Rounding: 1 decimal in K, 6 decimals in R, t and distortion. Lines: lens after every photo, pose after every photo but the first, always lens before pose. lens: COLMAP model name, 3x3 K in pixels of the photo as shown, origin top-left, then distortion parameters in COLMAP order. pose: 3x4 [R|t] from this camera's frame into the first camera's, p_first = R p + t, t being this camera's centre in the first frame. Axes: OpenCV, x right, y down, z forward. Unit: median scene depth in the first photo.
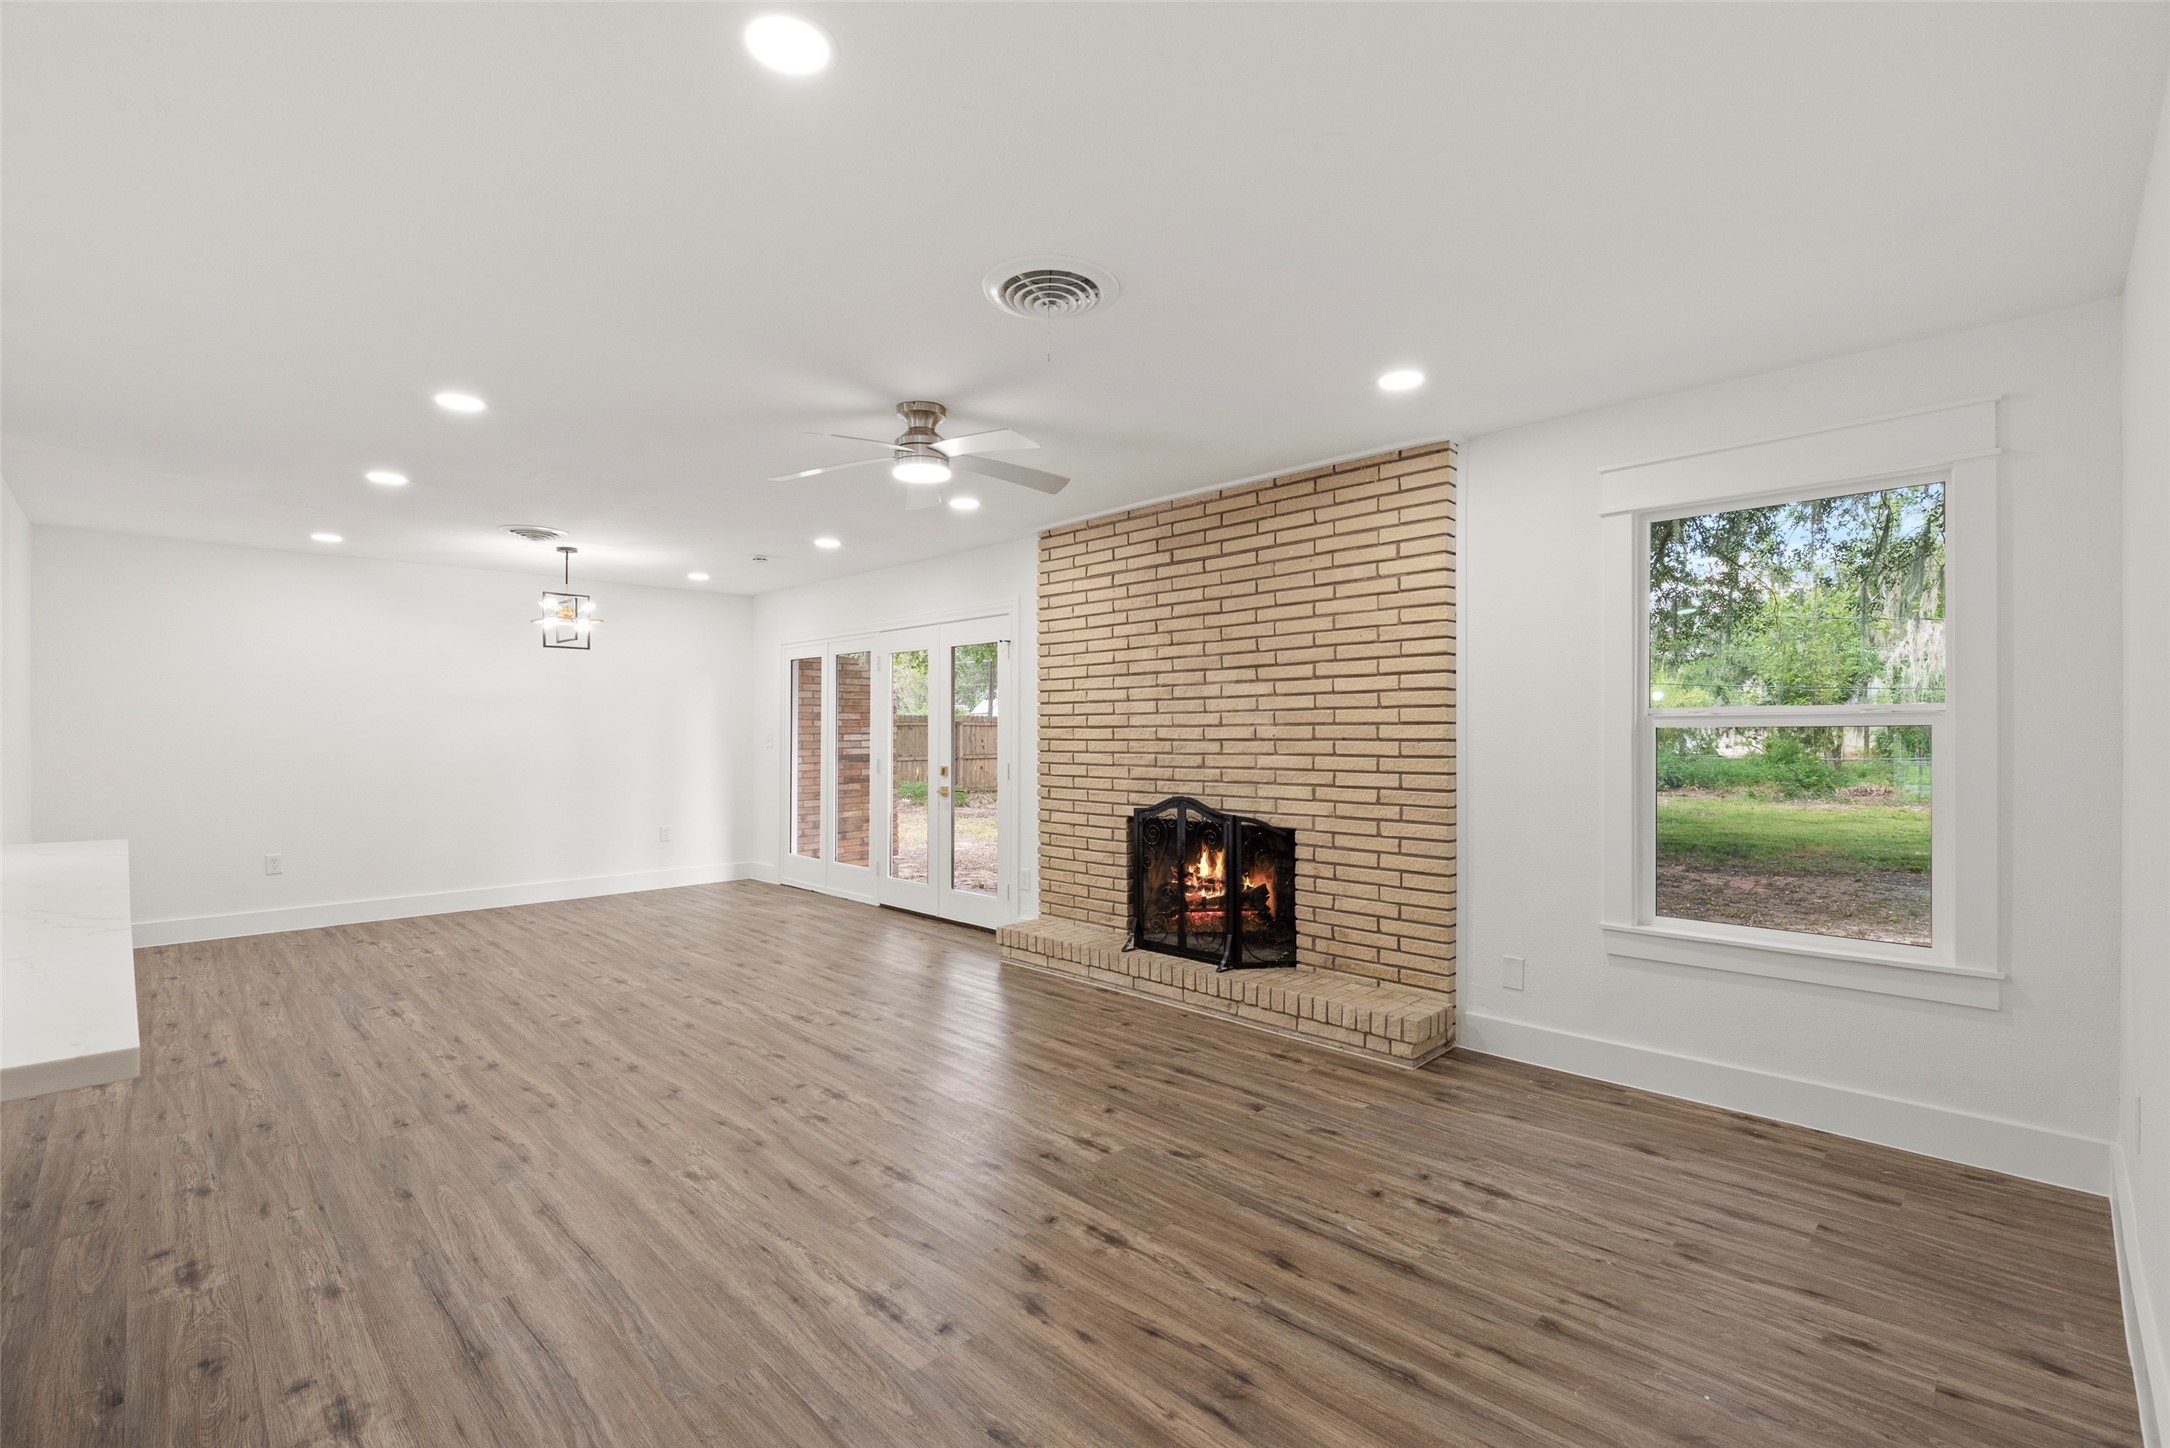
lens RADIAL K [[944.2, 0, 1093.0], [0, 944.2, 724.8], [0, 0, 1]] dist [0.001337, -0.000764]
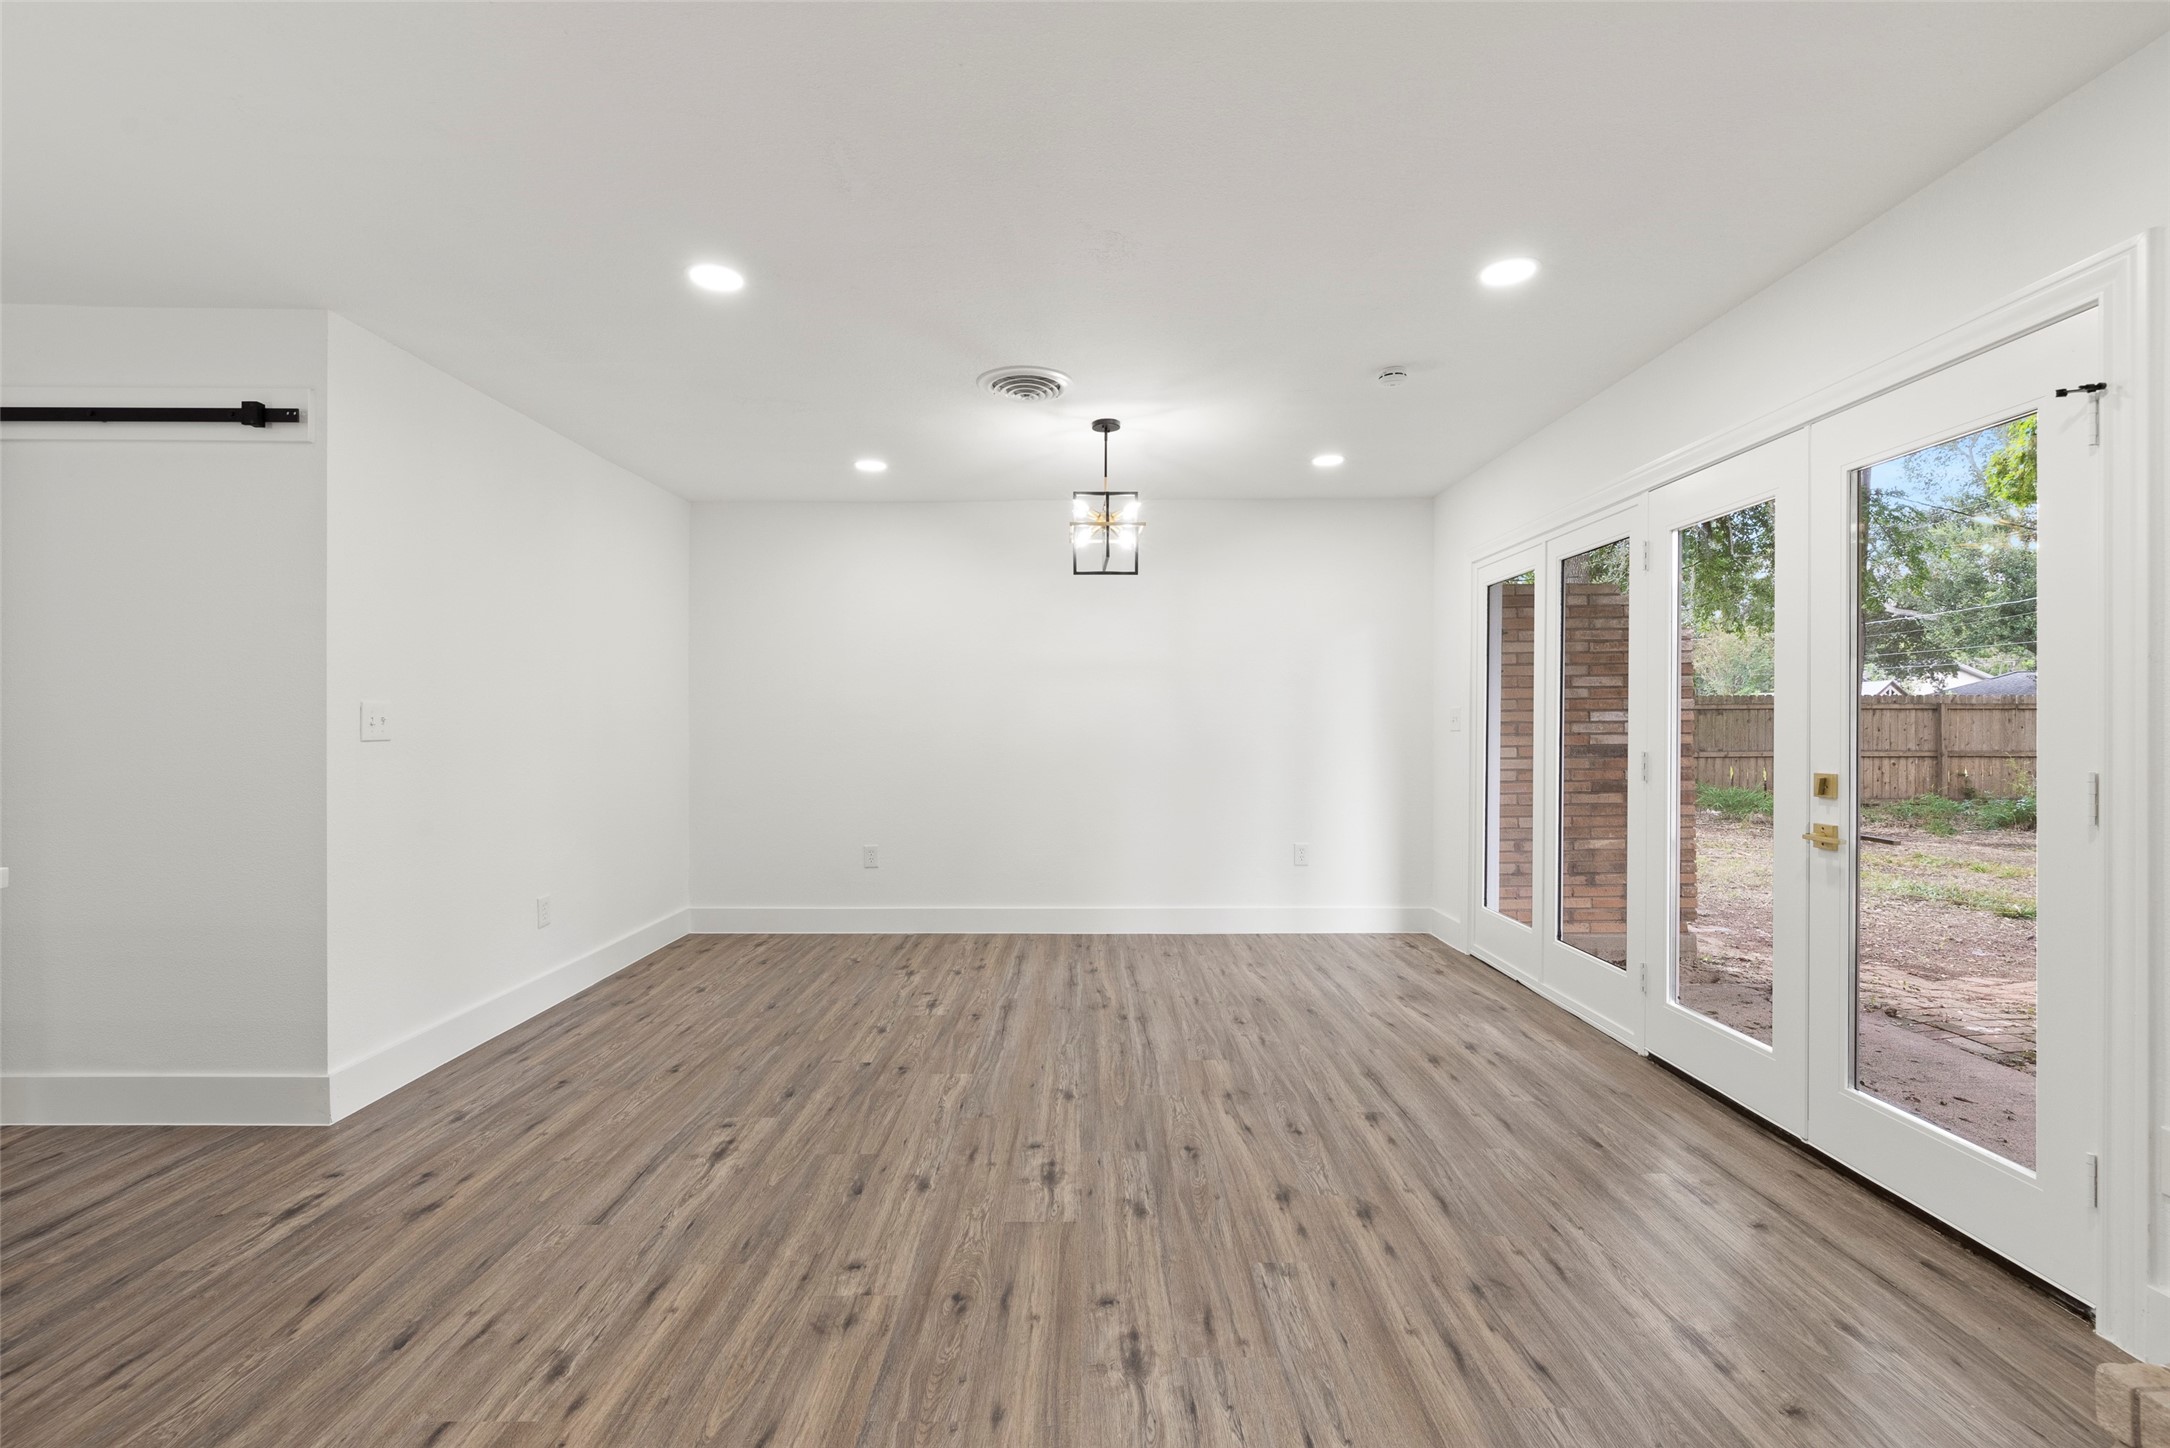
lens RADIAL K [[944.2, 0, 1085.4], [0, 944.2, 723.4], [0, 0, 1]] dist [0.001337, -0.000764]
pose [[0.709976, -0.000419, -0.704226, -0.105739], [0.005367, 0.999974, 0.004816, 0.020760], [0.704206, -0.007199, 0.709960, 0.536420]]
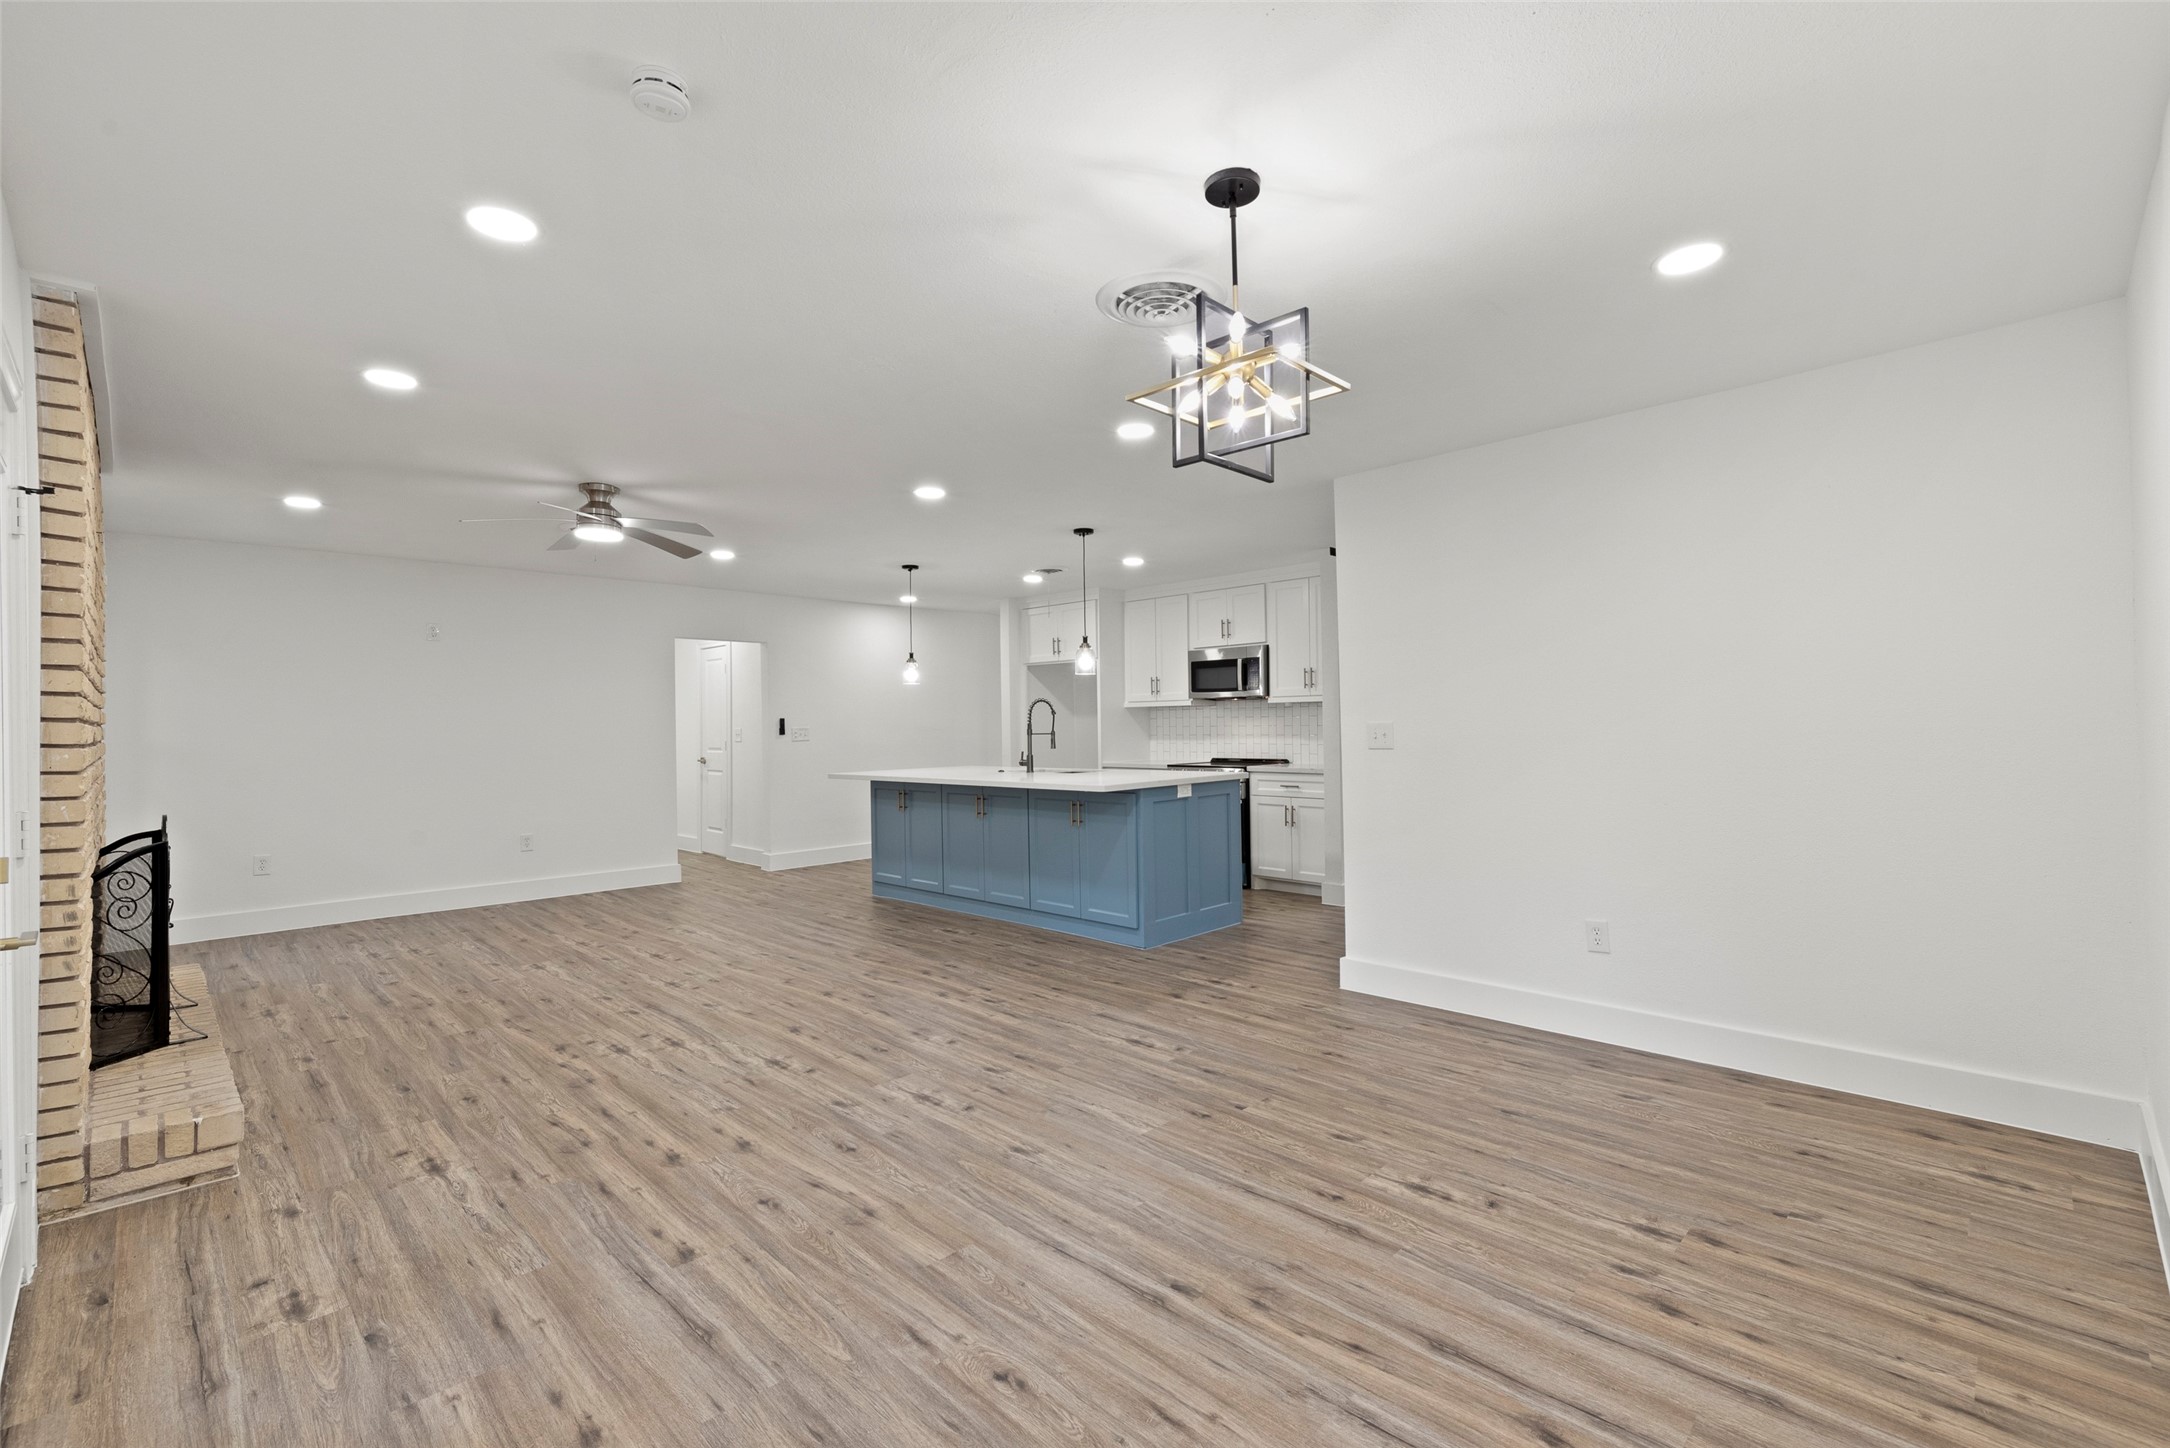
lens RADIAL K [[944.2, 0, 1097.1], [0, 944.2, 726.4], [0, 0, 1]] dist [0.001337, -0.000764]
pose [[-0.999851, 0.013404, -0.010868, -0.505970], [0.013488, 0.999880, -0.007685, 0.014063], [0.010764, -0.007830, -0.999911, 1.365204]]
